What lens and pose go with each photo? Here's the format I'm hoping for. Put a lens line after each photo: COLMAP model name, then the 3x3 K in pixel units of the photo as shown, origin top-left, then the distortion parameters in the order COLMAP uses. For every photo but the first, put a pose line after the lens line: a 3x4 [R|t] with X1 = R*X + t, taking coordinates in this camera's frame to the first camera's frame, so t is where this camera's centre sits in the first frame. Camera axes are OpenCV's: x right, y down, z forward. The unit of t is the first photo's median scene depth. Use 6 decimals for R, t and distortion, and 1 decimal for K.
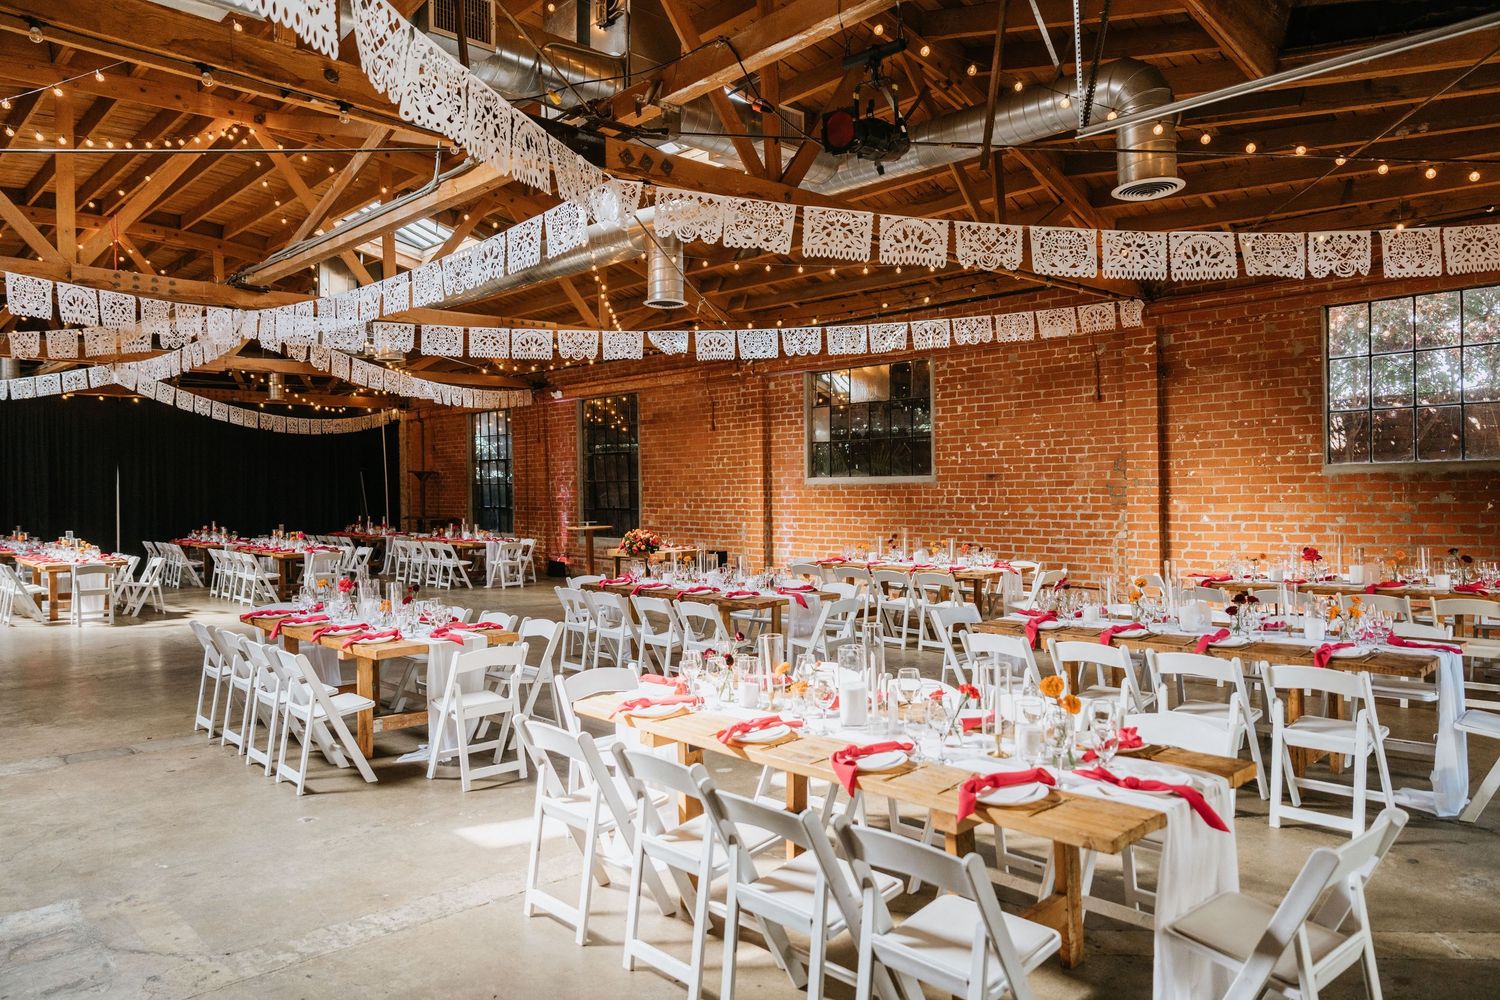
lens RADIAL K [[1010.0, 0, 755.4], [0, 1010.0, 500.7], [0, 0, 1]] dist [-0.016522, 0.019253]
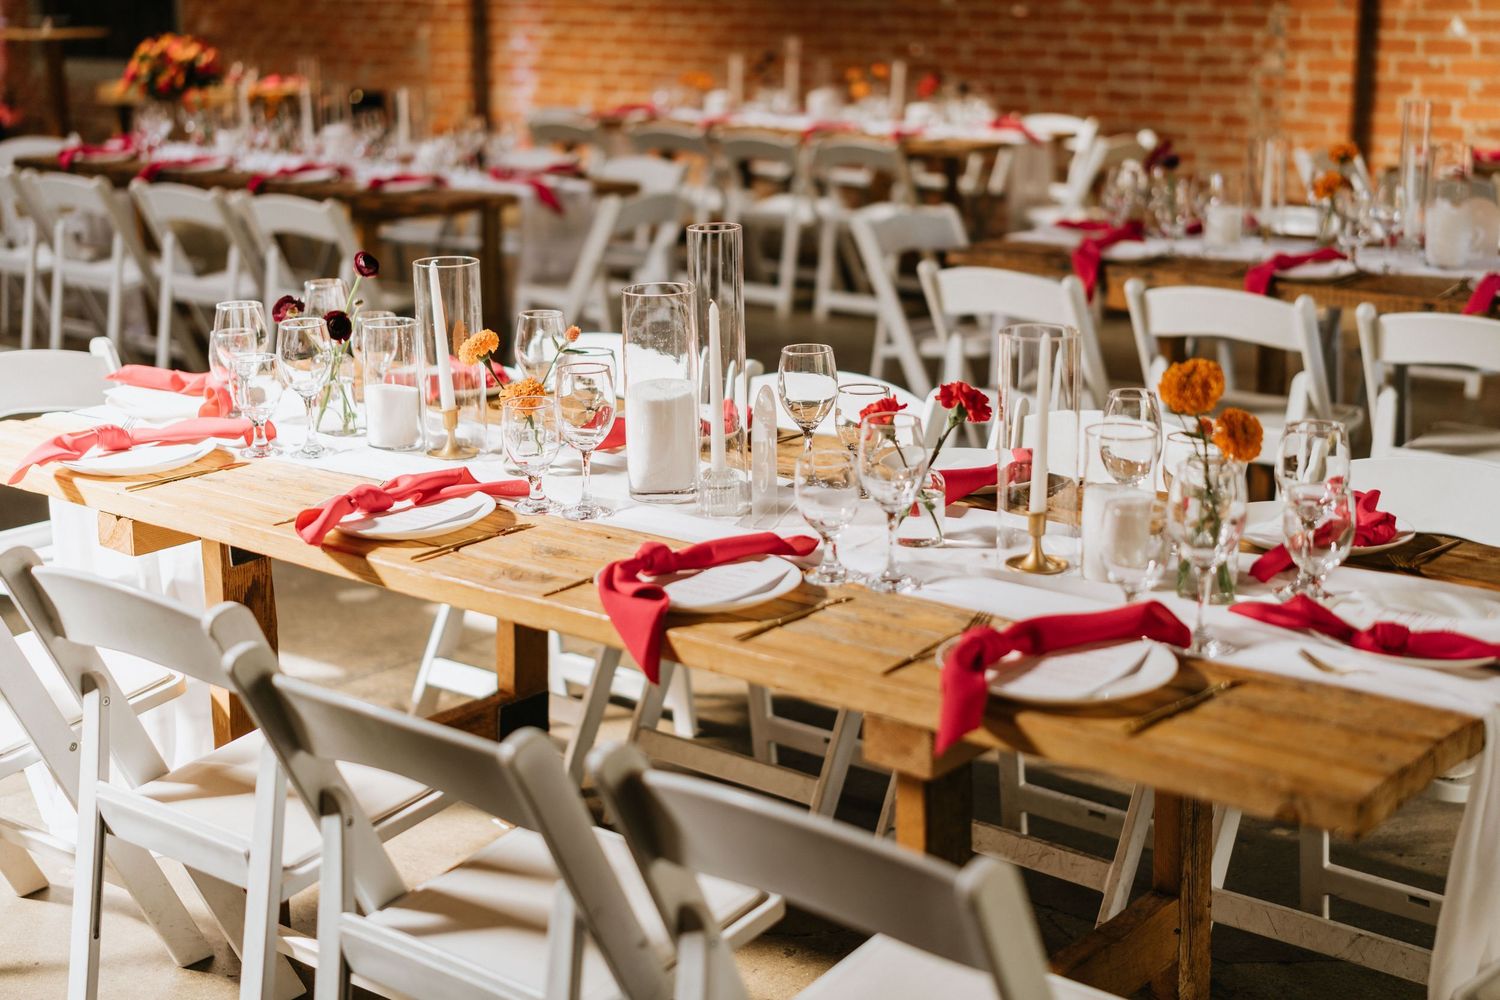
lens RADIAL K [[2181.6, 0, 748.0], [0, 2181.6, 492.3], [0, 0, 1]] dist [0.029648, 0.000000]
pose [[0.991615, -0.010542, 0.128797, 0.020489], [-0.018306, 0.975158, 0.220751, 0.034718], [-0.127925, -0.221257, 0.966789, 0.172742]]
